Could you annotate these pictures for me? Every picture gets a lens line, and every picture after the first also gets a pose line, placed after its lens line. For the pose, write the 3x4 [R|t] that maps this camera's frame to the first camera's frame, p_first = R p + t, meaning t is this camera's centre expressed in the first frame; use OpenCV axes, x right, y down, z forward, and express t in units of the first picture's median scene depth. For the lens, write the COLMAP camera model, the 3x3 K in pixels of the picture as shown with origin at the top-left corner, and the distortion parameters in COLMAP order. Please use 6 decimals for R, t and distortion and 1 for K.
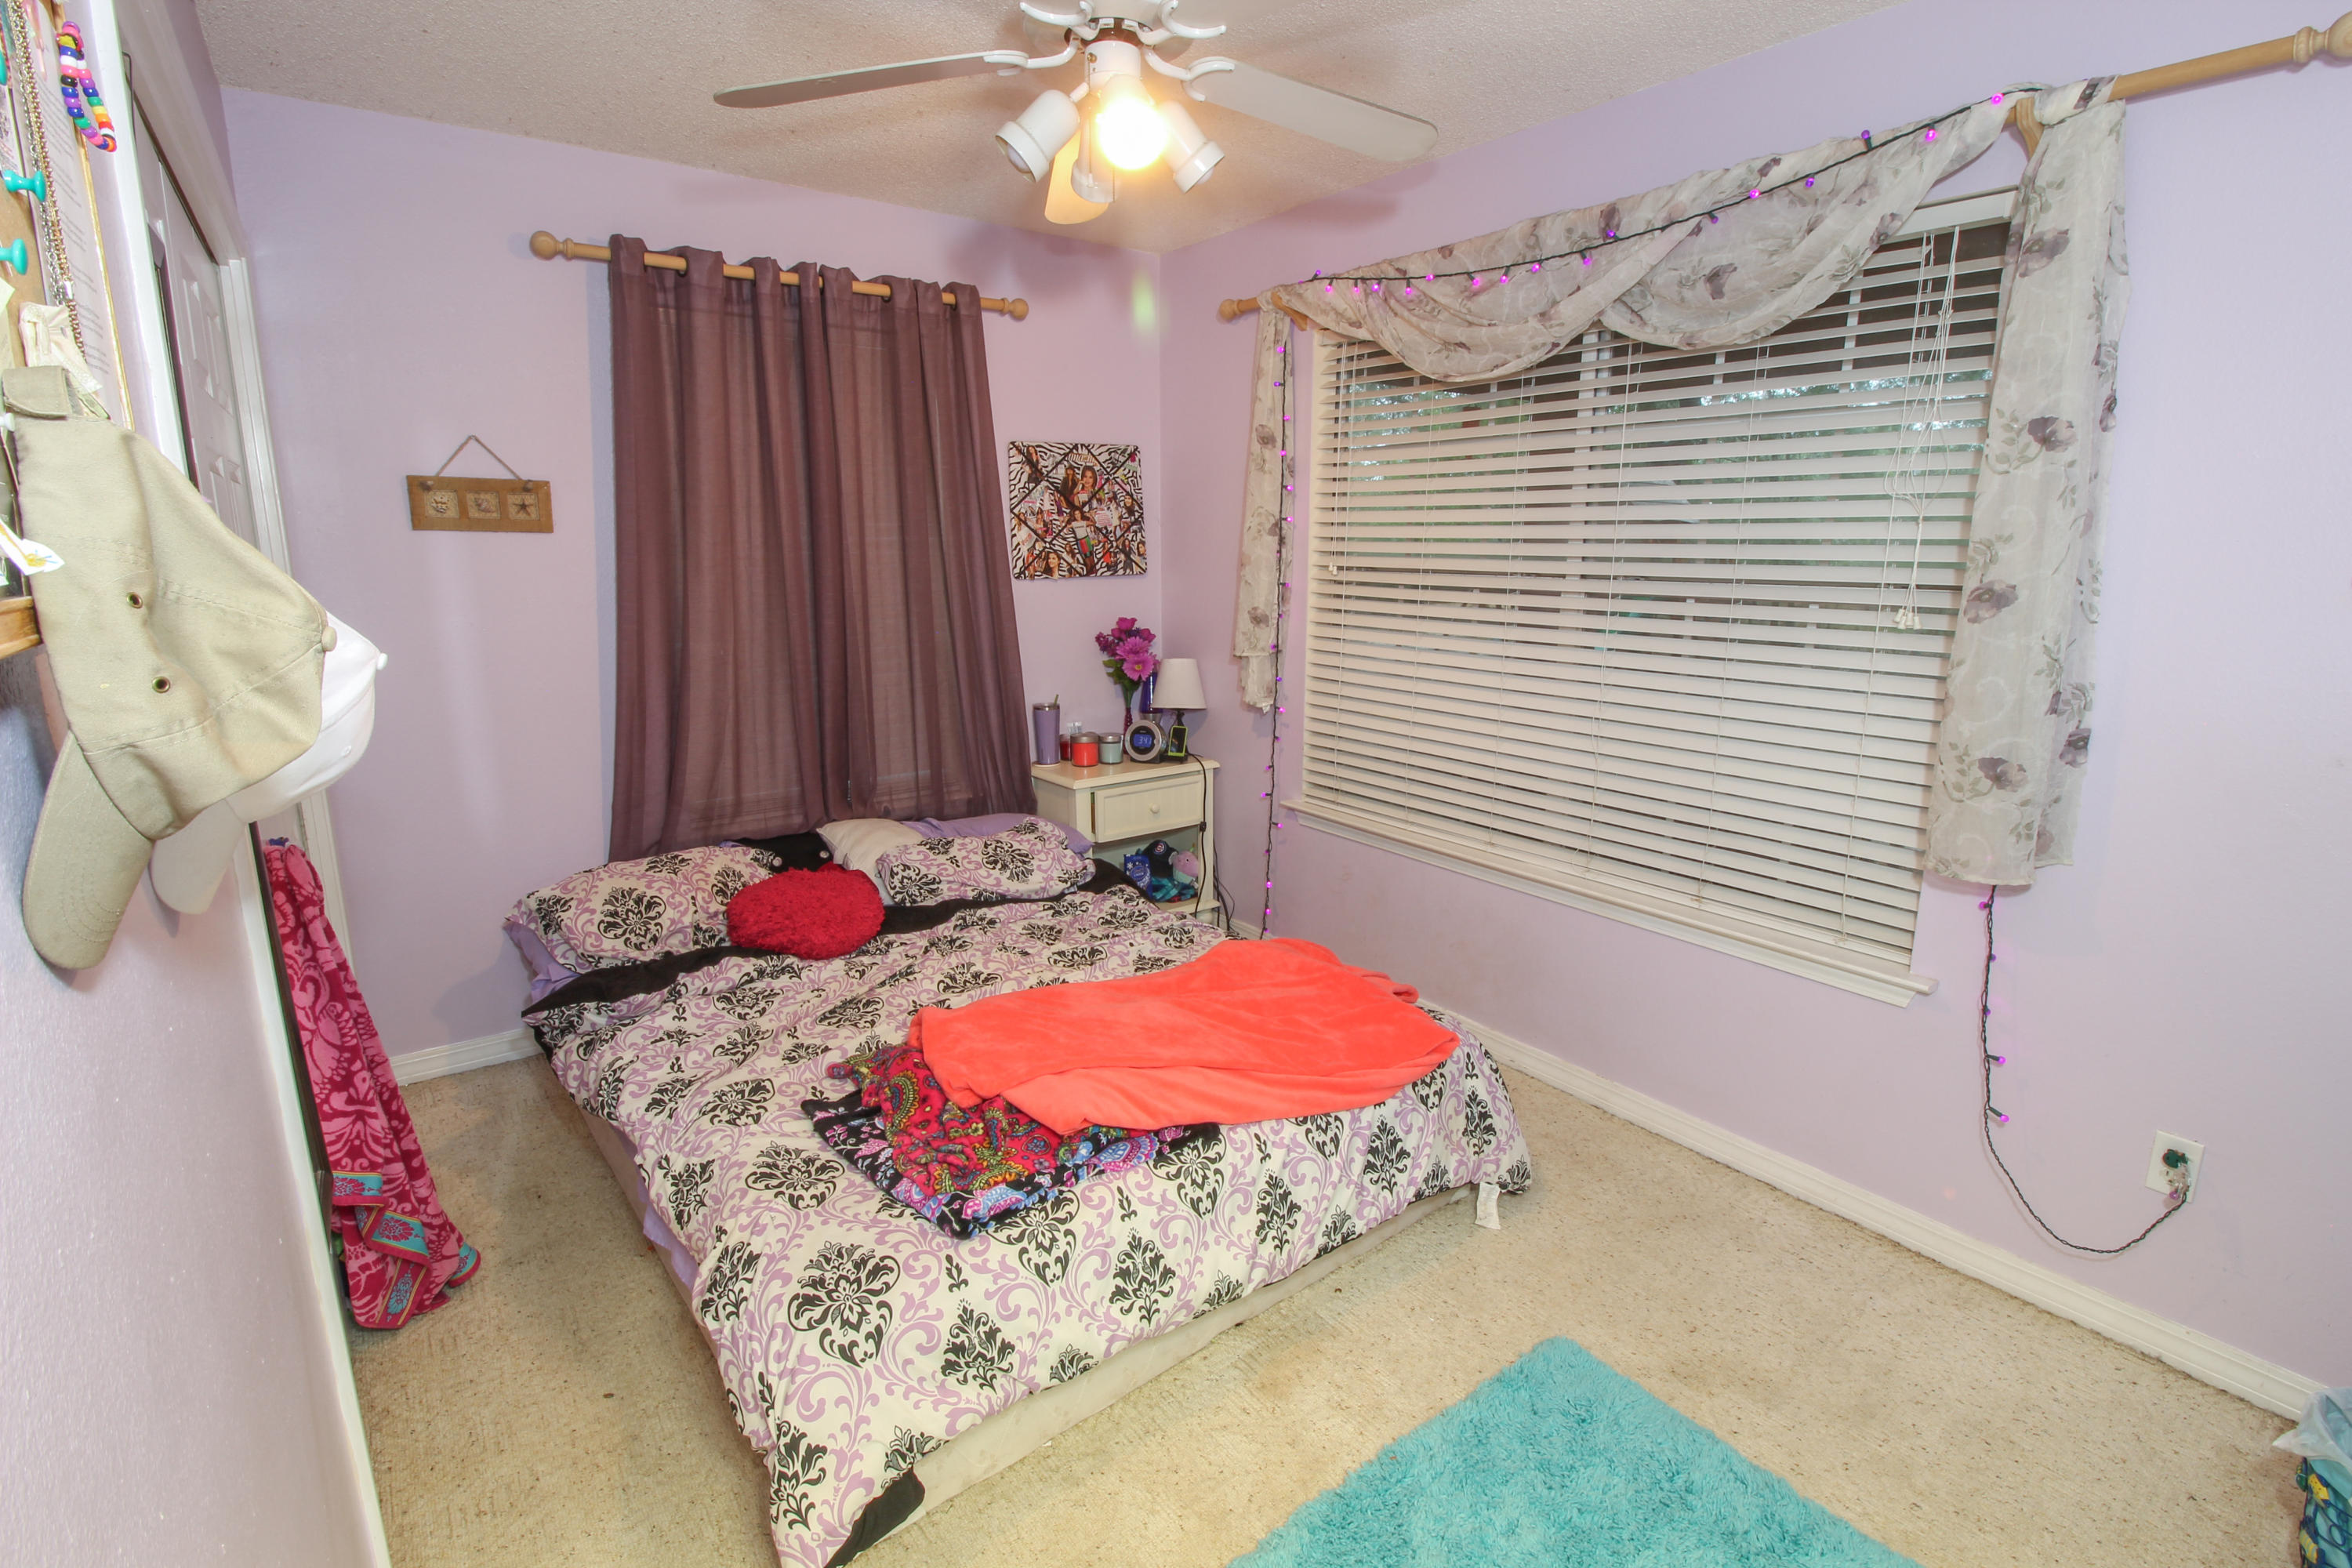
lens RADIAL K [[1091.9, 0, 1189.9], [0, 1091.9, 767.3], [0, 0, 1]] dist [0.004175, -0.016469]
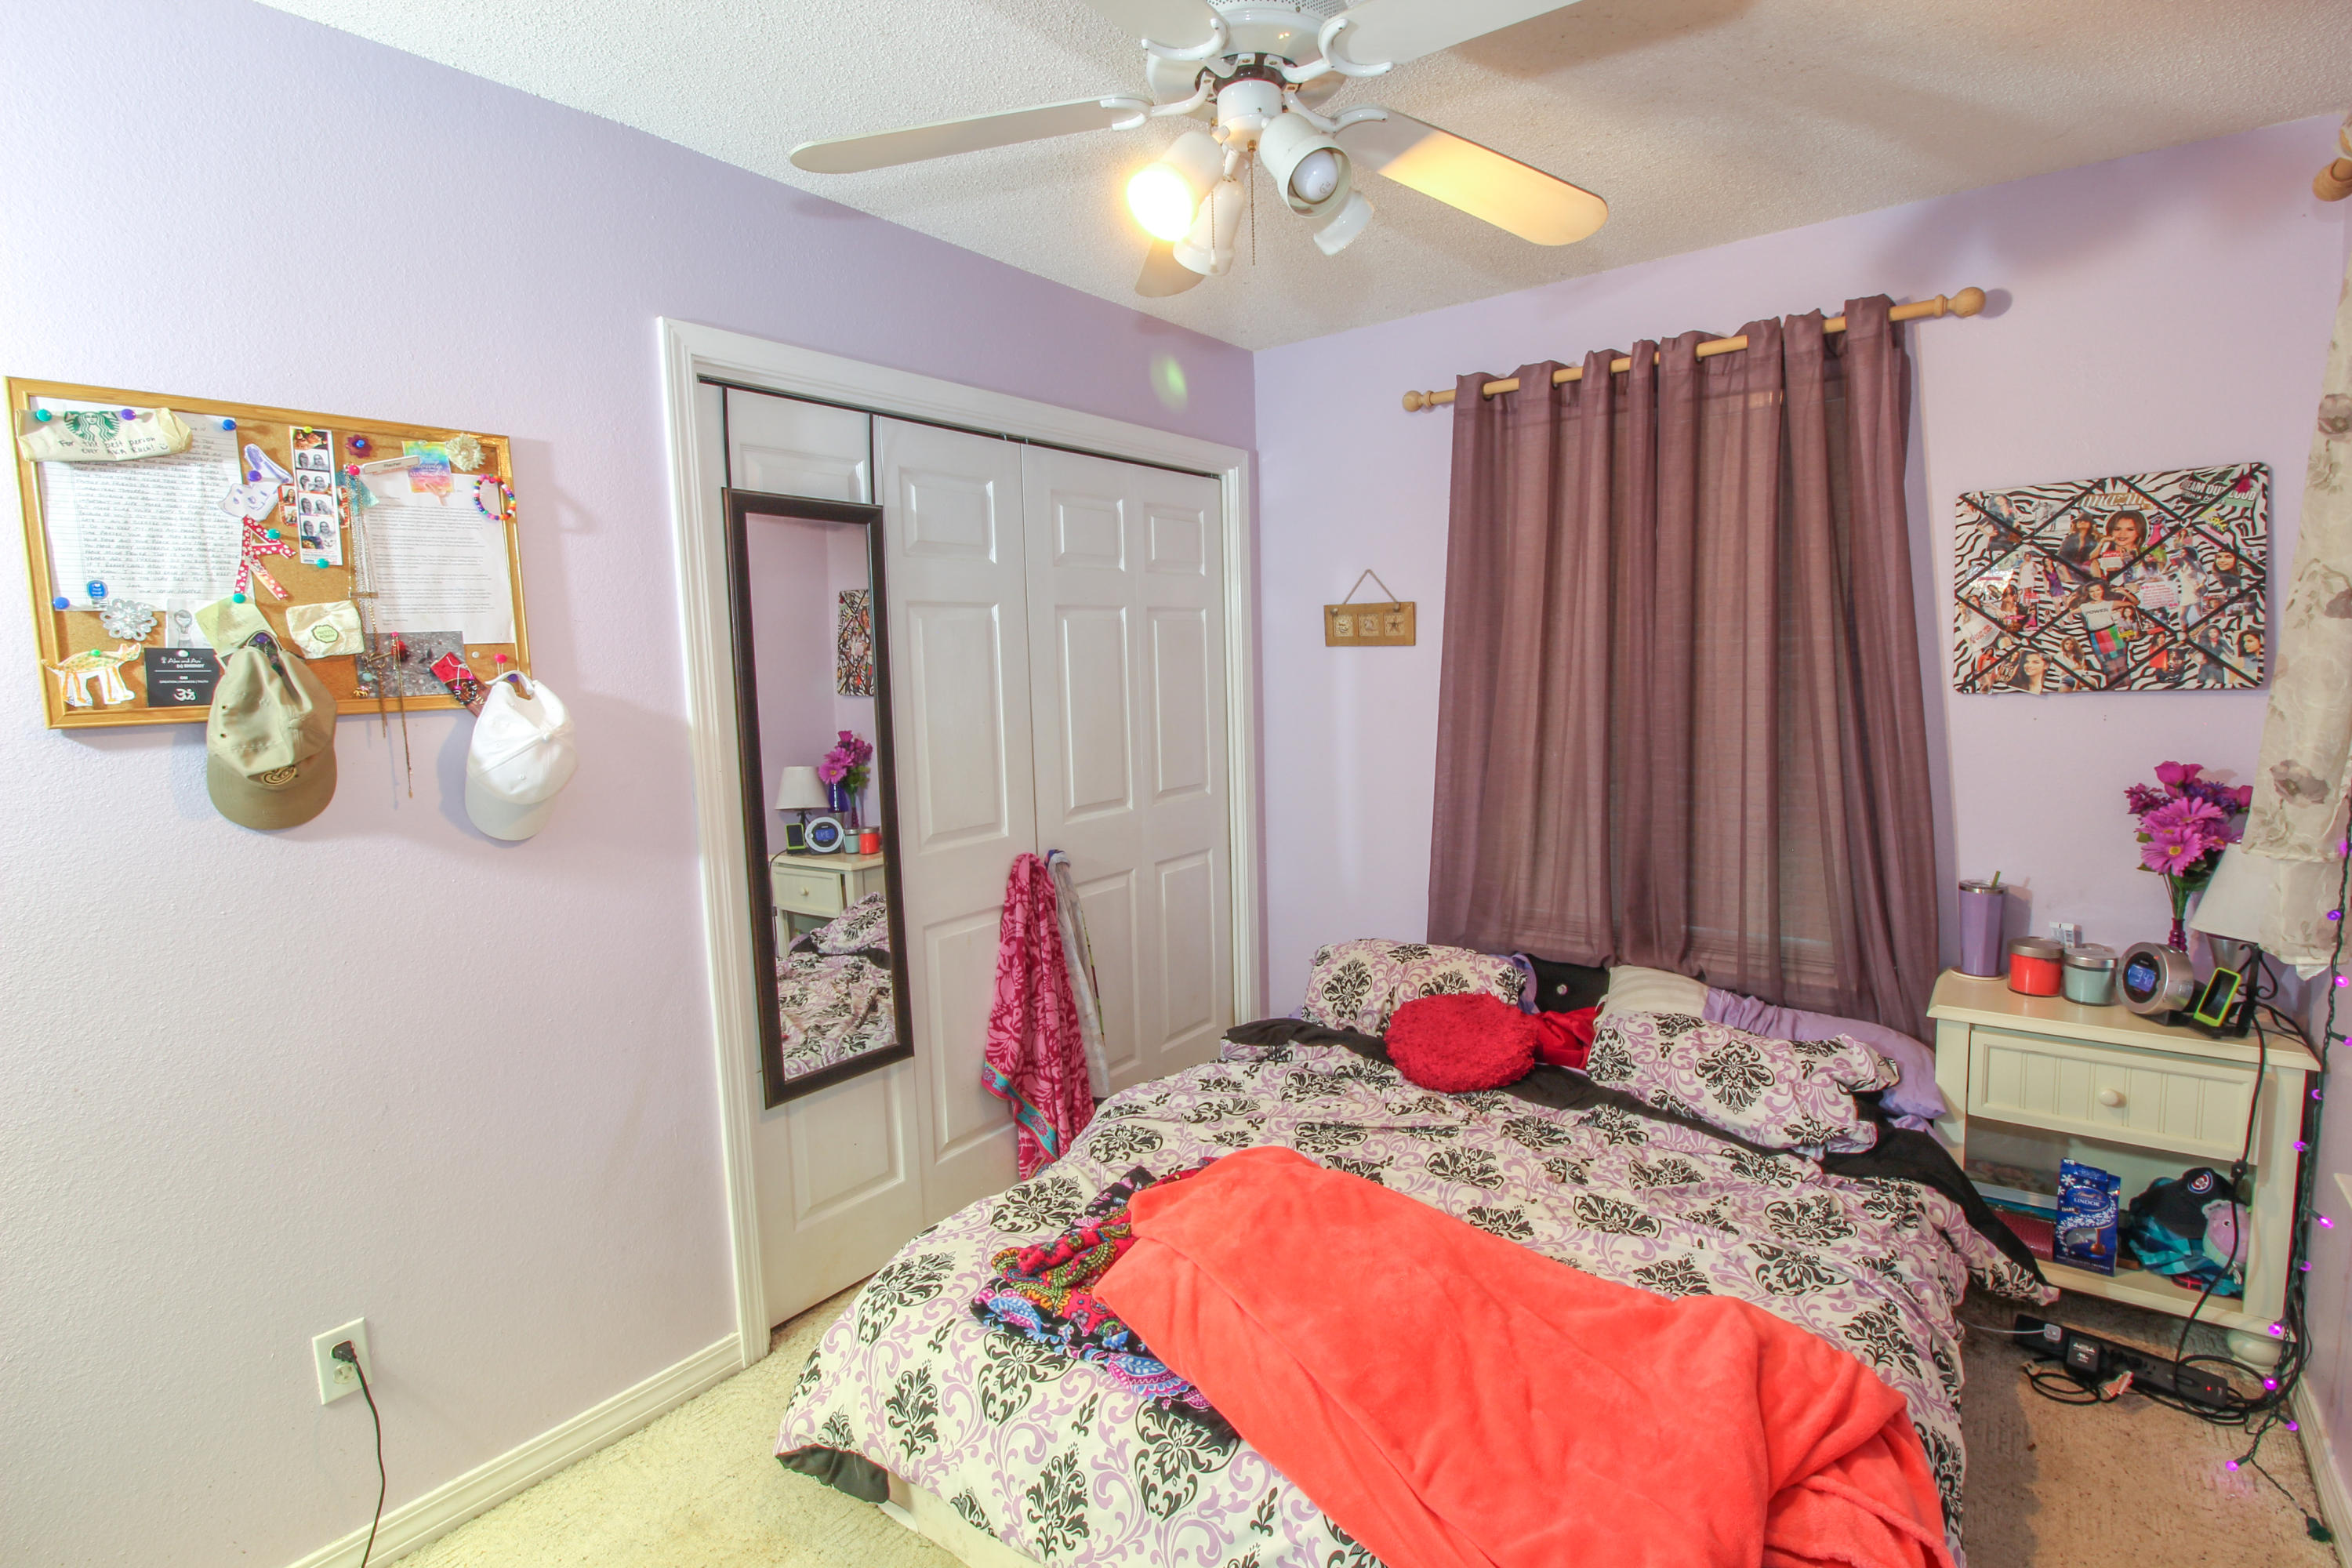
lens RADIAL K [[1091.9, 0, 1189.9], [0, 1091.9, 767.3], [0, 0, 1]] dist [0.004175, -0.016469]
pose [[0.274975, 0.086199, -0.957579, 0.415920], [-0.165807, 0.985302, 0.041082, -0.086979], [0.947046, 0.147476, 0.285226, 0.418282]]
